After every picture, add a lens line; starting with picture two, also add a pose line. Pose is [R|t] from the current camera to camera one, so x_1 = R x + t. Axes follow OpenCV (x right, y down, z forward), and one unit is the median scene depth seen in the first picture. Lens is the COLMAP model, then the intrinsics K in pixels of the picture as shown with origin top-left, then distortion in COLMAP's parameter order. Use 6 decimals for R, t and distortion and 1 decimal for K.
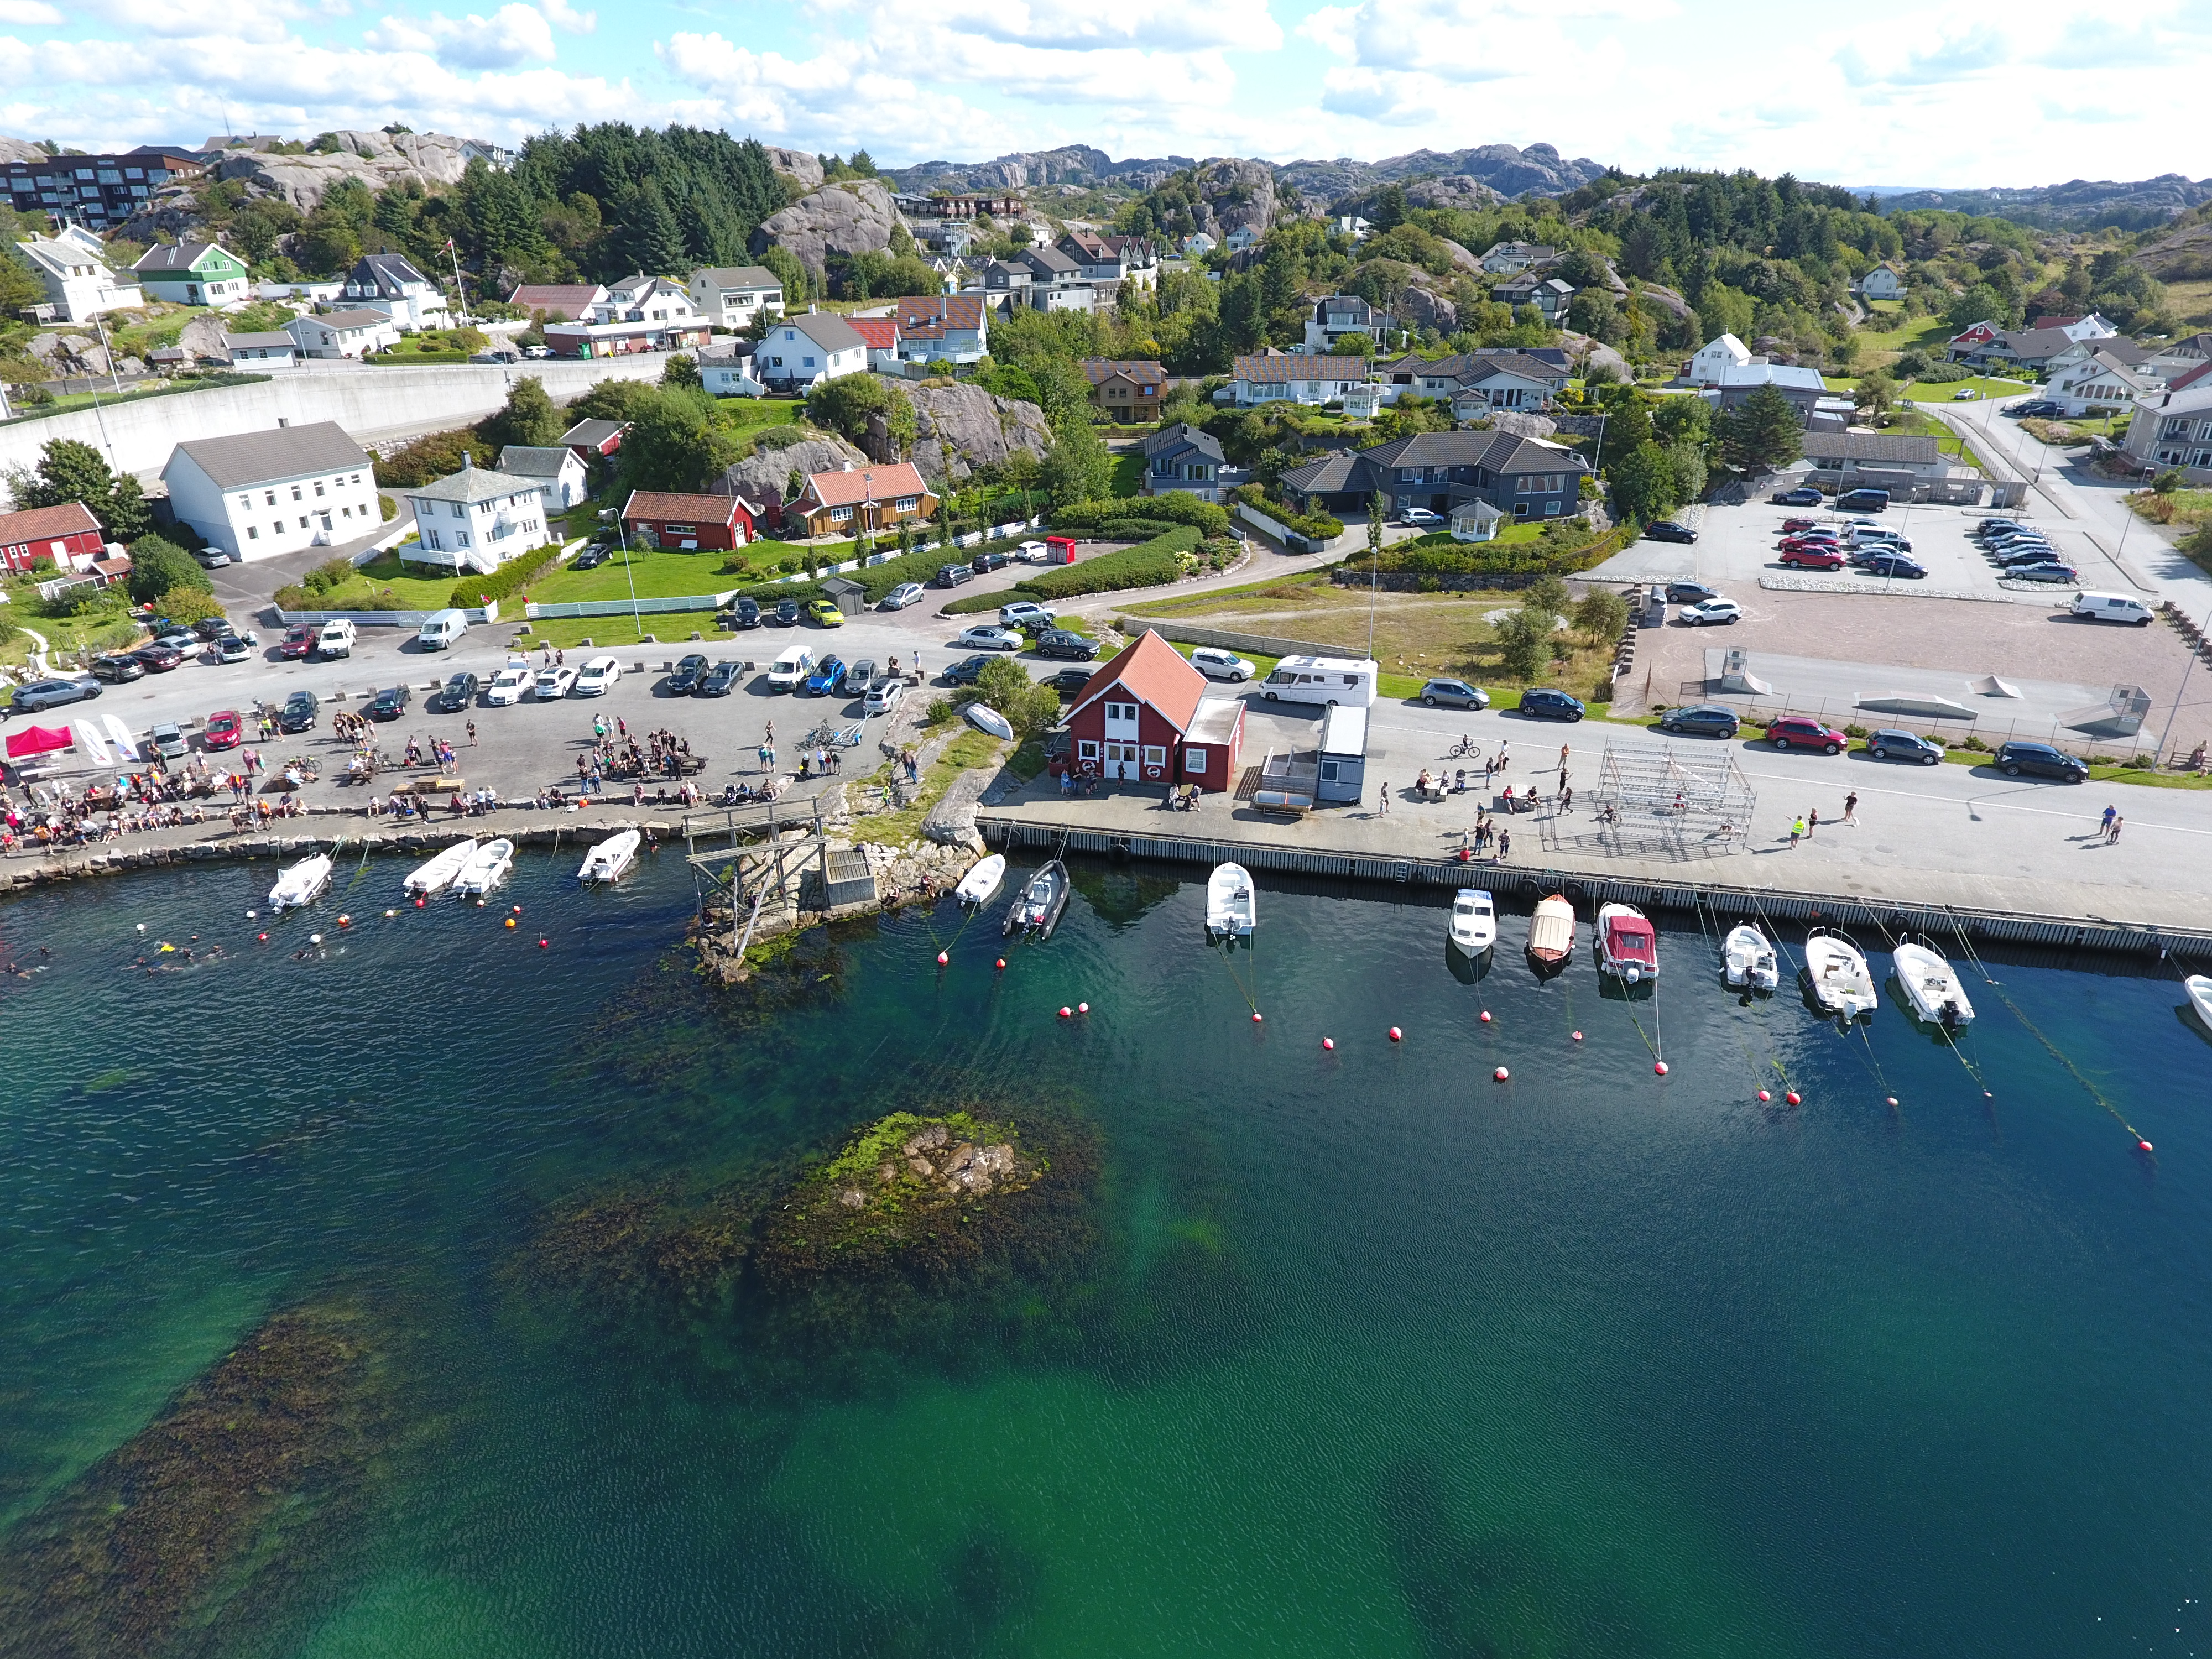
lens RADIAL K [[1276.8, 0, 1049.9], [0, 1276.8, 820.6], [0, 0, 1]] dist [-0.003269, -0.000998]
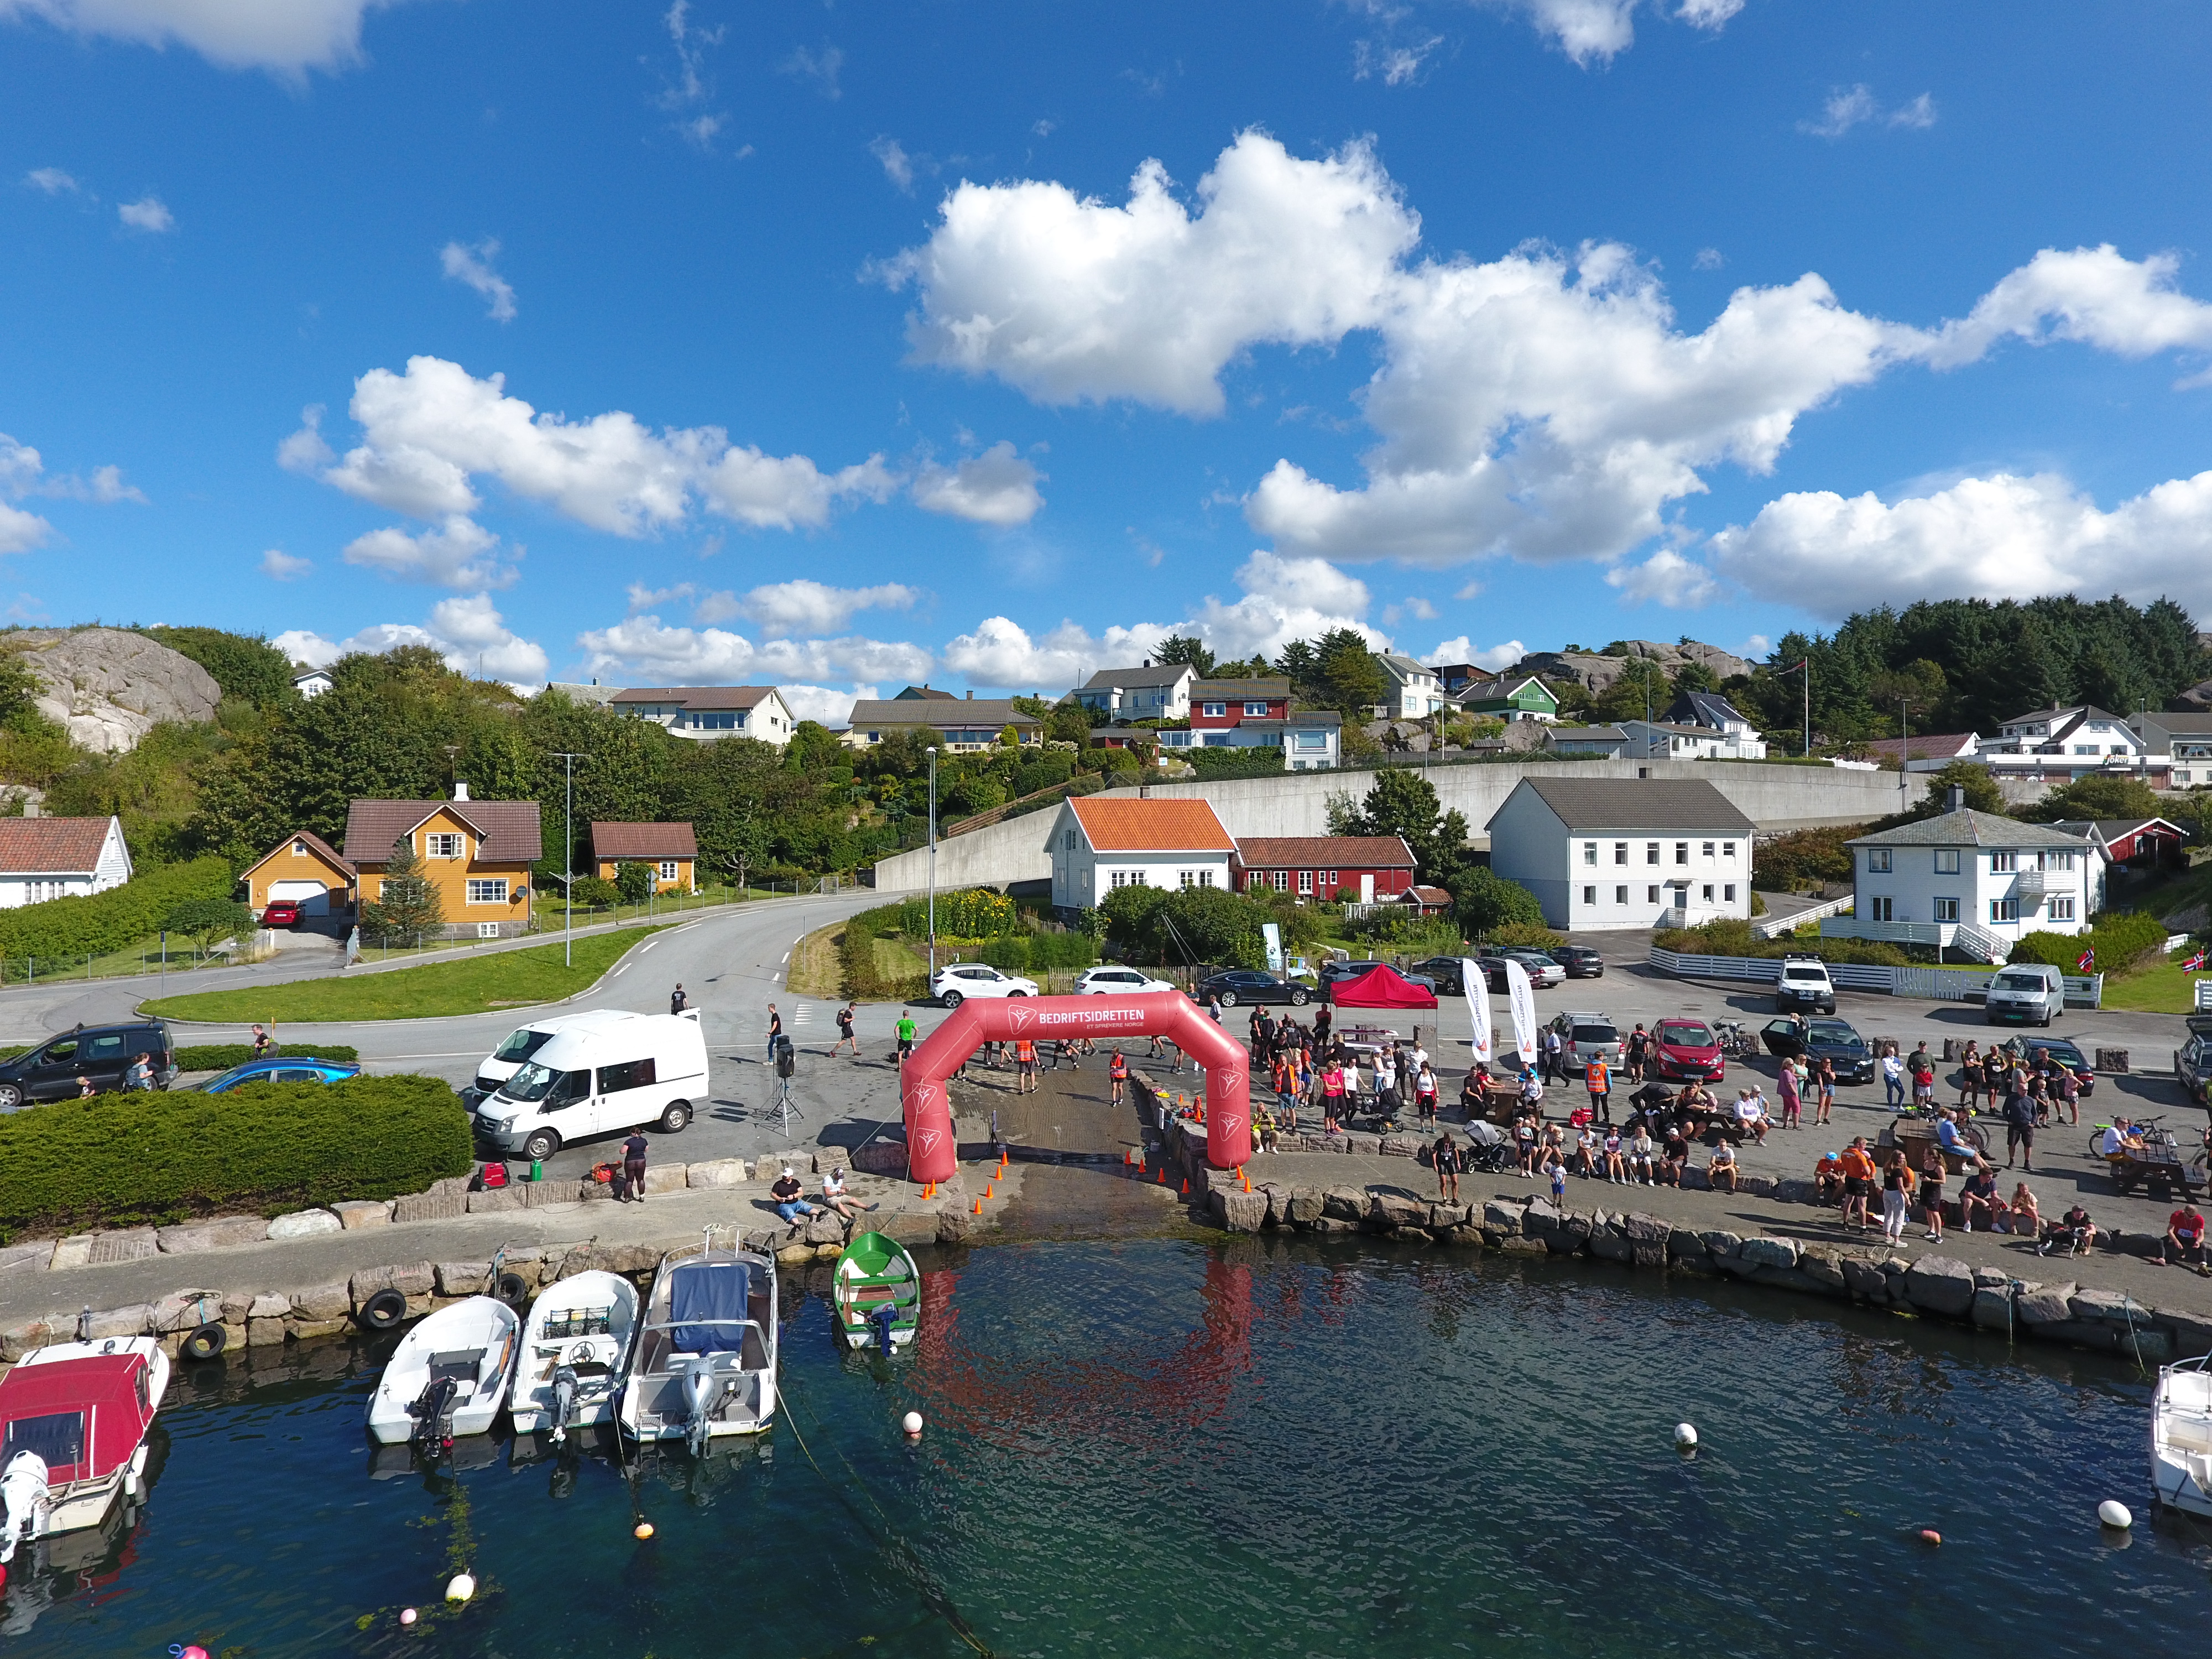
lens RADIAL K [[1253.1, 0, 1071.5], [0, 1253.1, 845.1], [0, 0, 1]] dist [-0.004330, -0.002177]
pose [[0.694679, 0.004374, -0.719306, -0.300245], [-0.310941, 0.903553, -0.294801, 0.045978], [0.648642, 0.428454, 0.629040, 0.330675]]
